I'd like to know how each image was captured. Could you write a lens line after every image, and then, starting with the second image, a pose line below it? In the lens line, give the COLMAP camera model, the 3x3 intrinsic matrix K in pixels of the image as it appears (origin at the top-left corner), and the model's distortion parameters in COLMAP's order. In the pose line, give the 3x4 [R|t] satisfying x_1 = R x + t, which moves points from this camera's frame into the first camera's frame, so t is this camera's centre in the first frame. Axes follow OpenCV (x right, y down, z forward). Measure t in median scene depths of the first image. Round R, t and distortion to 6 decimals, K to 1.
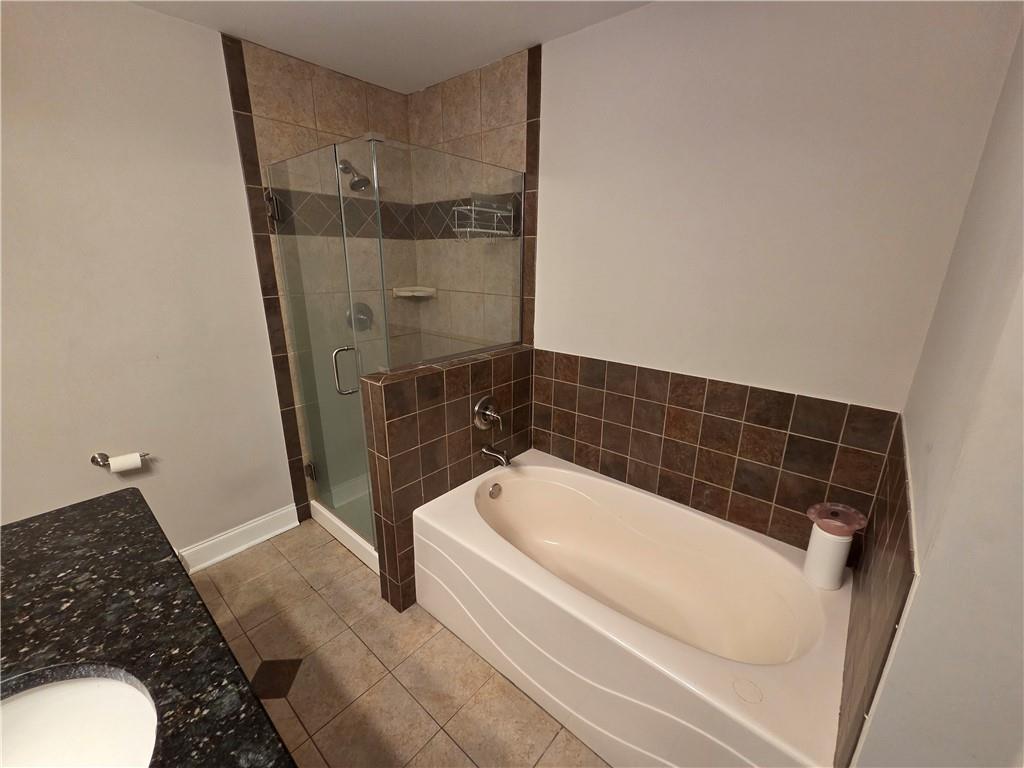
lens RADIAL K [[427.4, 0, 512.8], [0, 427.4, 382.8], [0, 0, 1]] dist [0.002312, -0.000665]
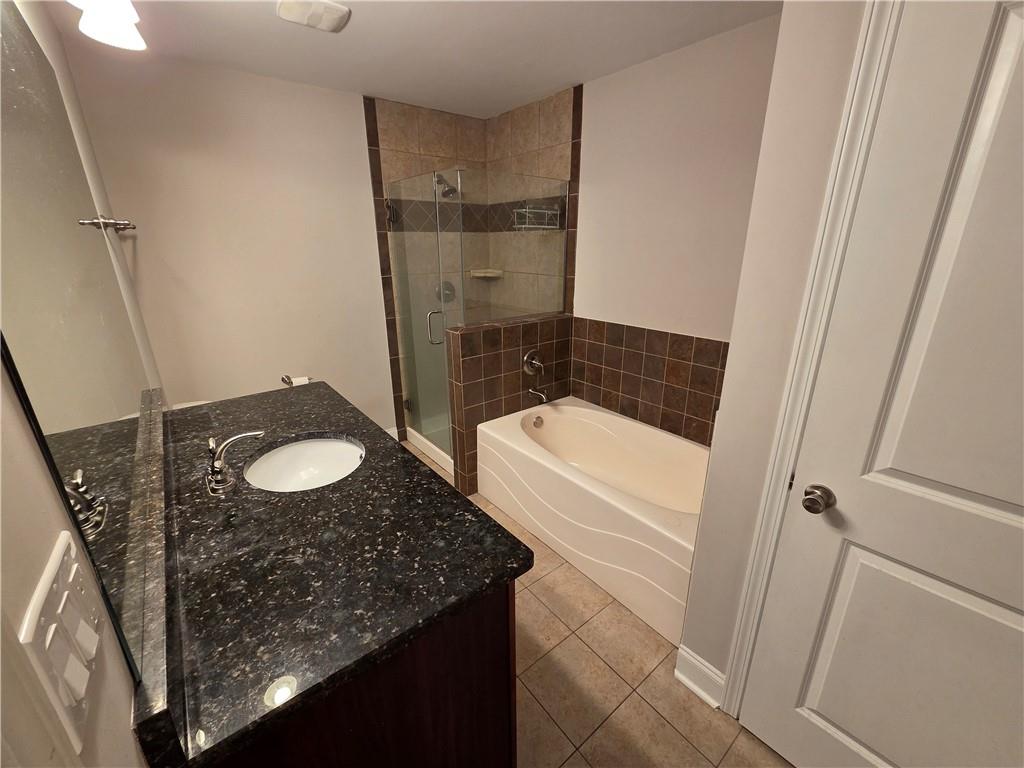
lens RADIAL K [[427.4, 0, 512.6], [0, 427.4, 387.0], [0, 0, 1]] dist [0.002312, -0.000665]
pose [[0.983542, 0.045324, -0.174901, 0.111282], [-0.038186, 0.998303, 0.043966, 0.088383], [0.176597, -0.036563, 0.983604, -0.336066]]
